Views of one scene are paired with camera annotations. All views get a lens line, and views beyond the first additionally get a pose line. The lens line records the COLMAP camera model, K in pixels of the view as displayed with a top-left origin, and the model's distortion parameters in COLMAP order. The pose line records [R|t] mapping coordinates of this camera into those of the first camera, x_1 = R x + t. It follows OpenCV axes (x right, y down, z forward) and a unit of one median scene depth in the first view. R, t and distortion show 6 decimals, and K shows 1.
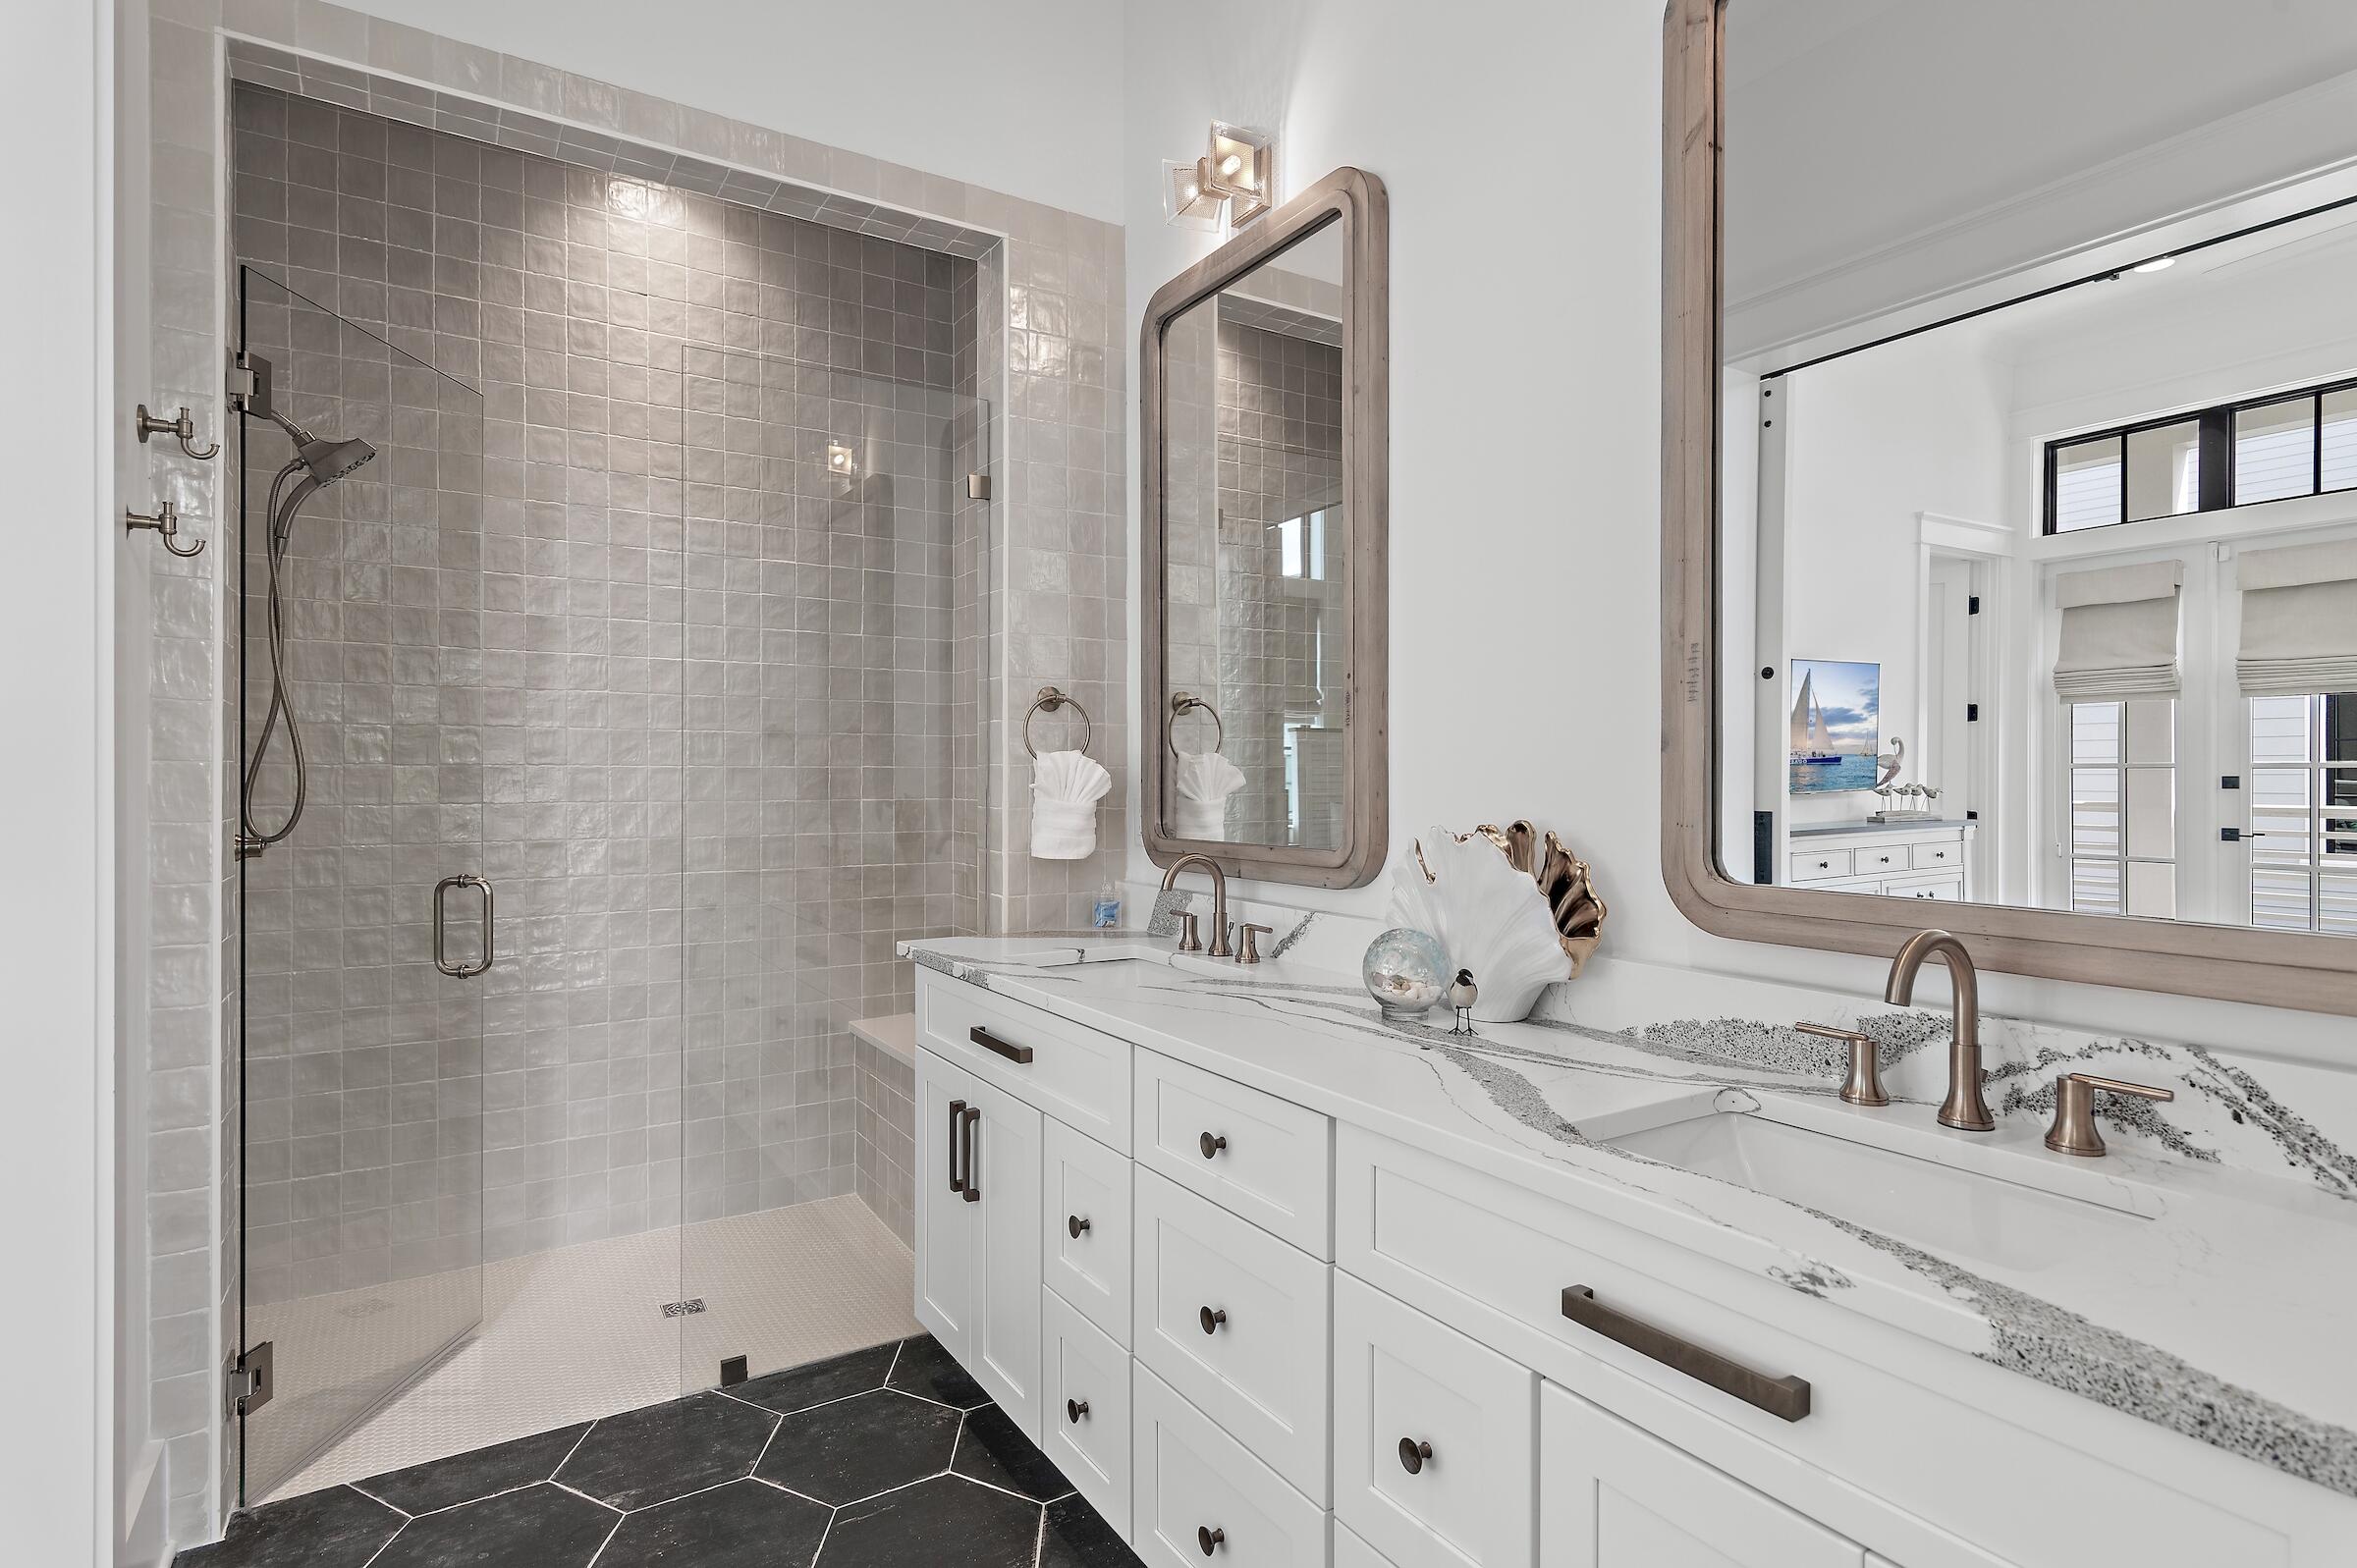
lens RADIAL K [[1201.5, 0, 1170.5], [0, 1201.5, 775.3], [0, 0, 1]] dist [0.006273, -0.000256]
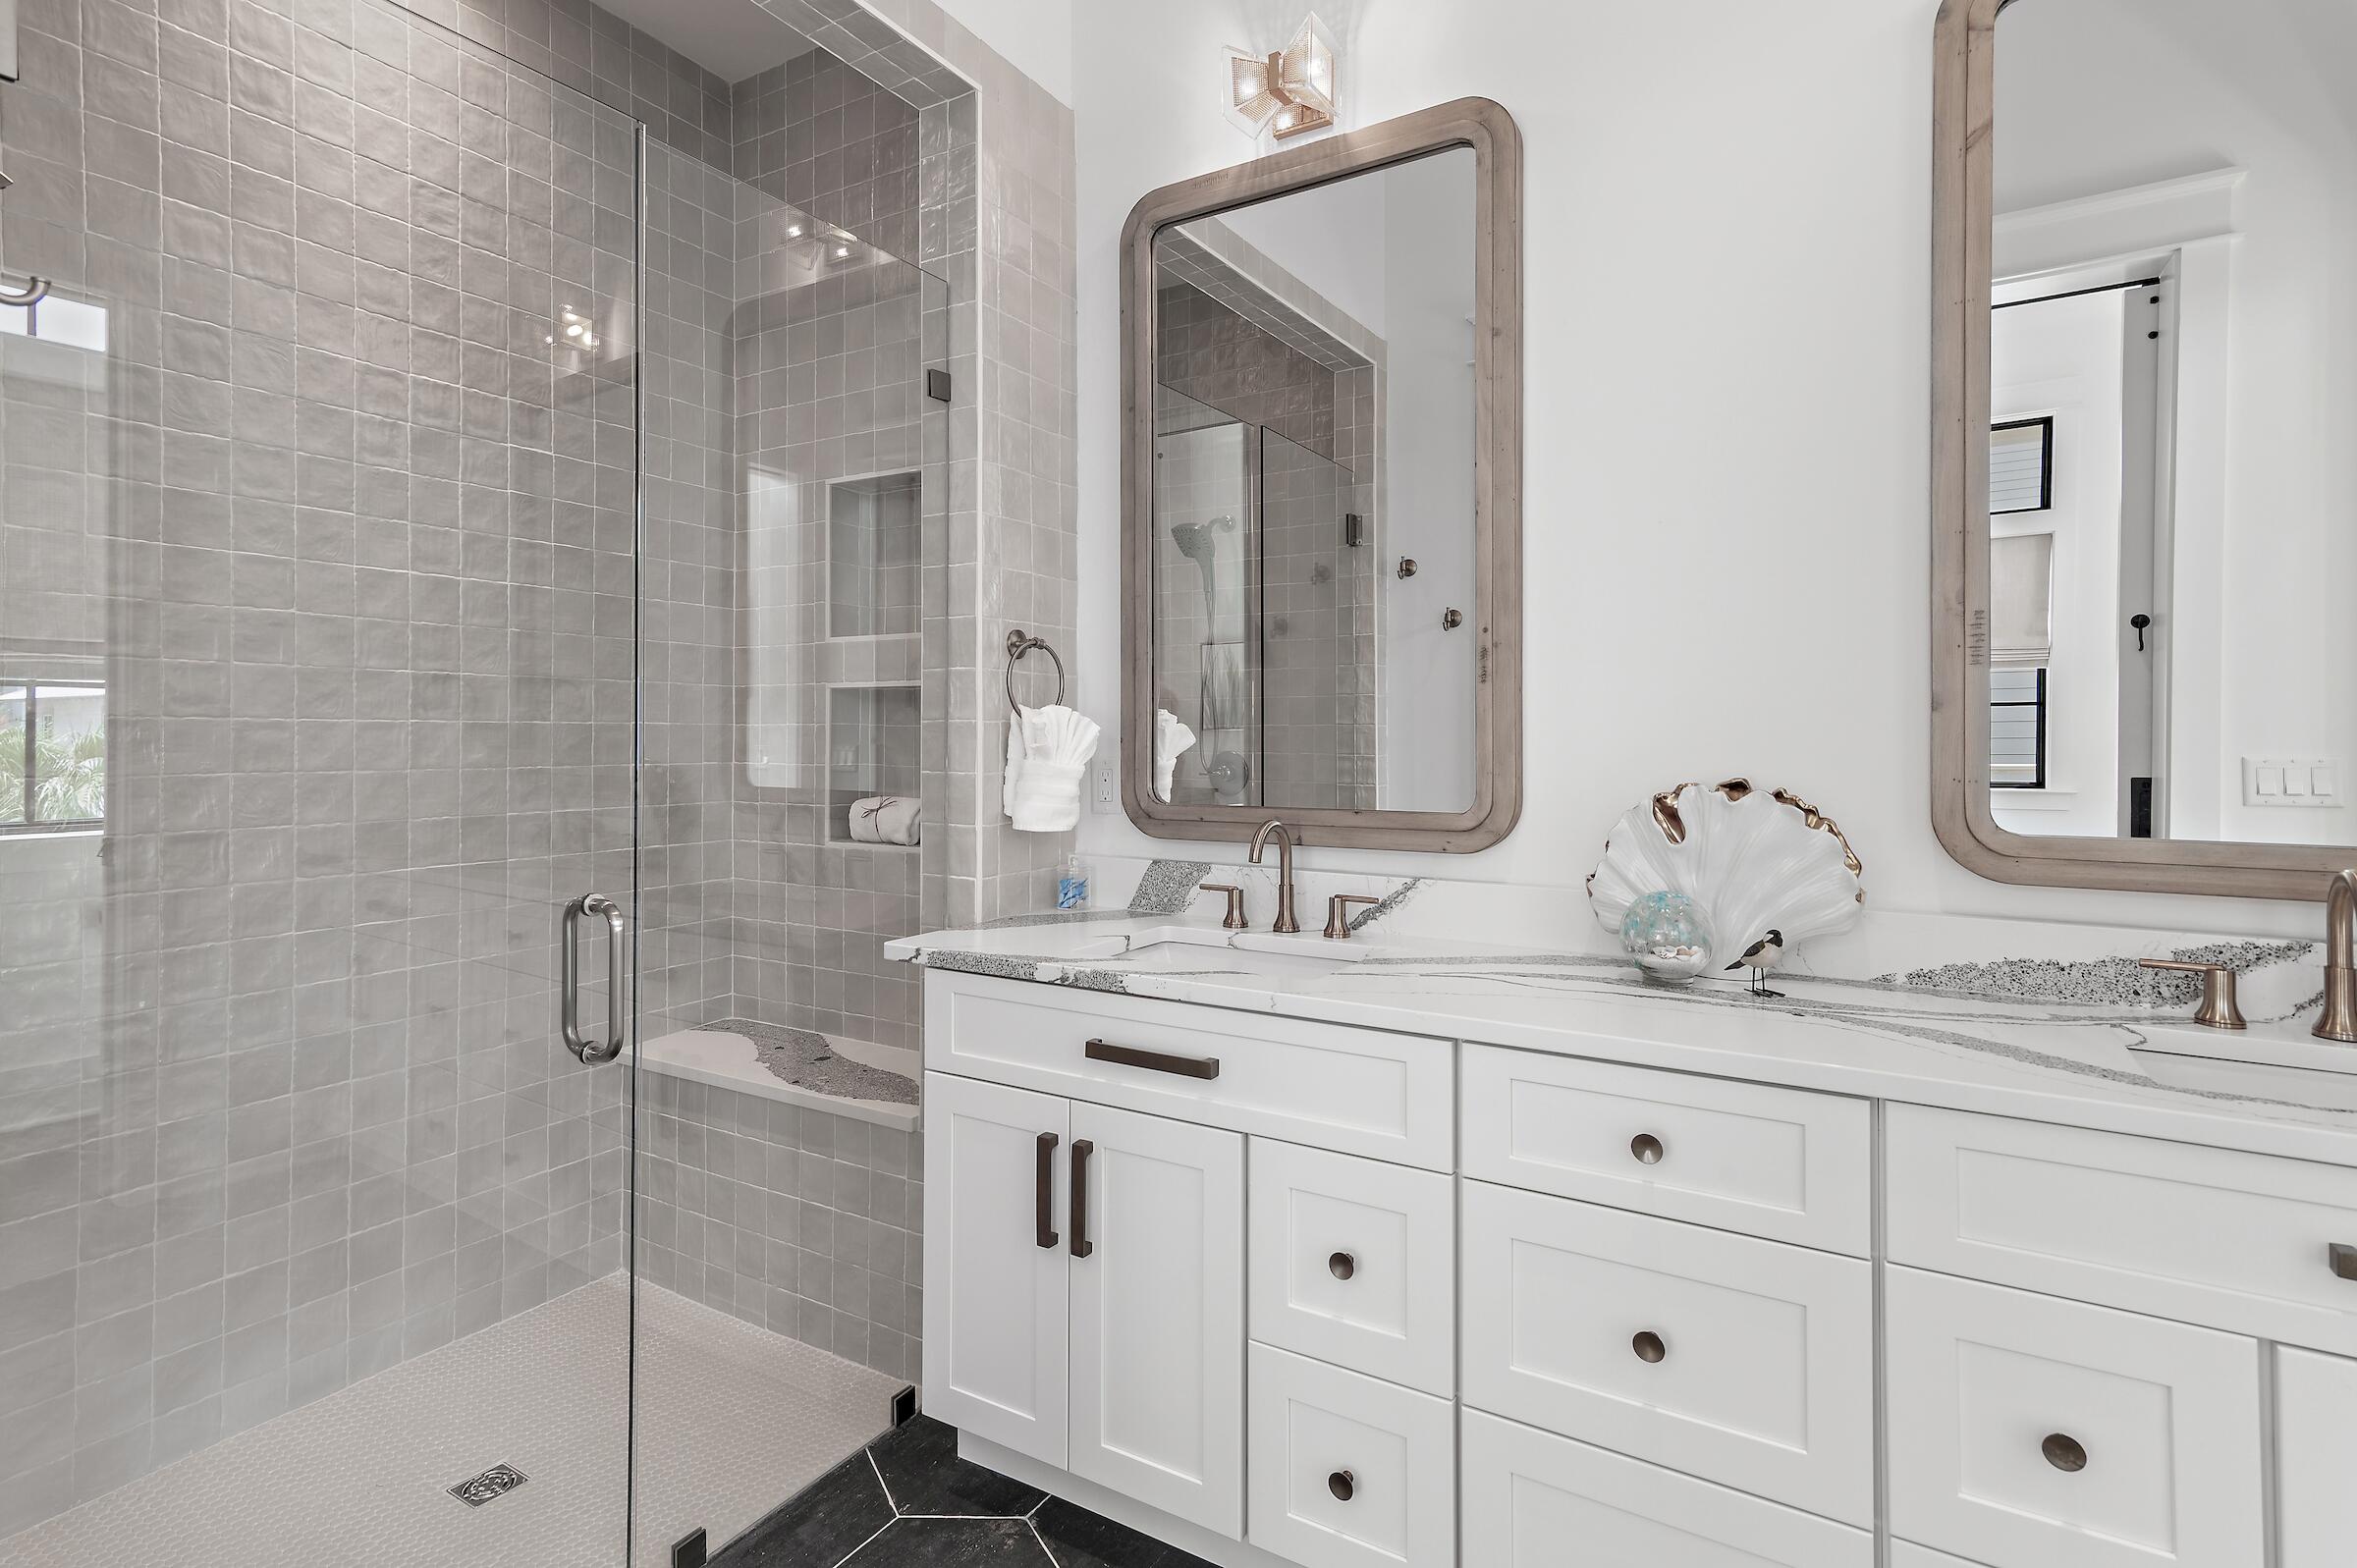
lens RADIAL K [[1178.5, 0, 1215.2], [0, 1178.5, 729.7], [0, 0, 1]] dist [0.015284, 0.000428]
pose [[0.899559, 0.003277, 0.436786, -0.728889], [-0.001117, 0.999986, -0.005202, 0.002974], [-0.436797, 0.004192, 0.899550, 0.398941]]
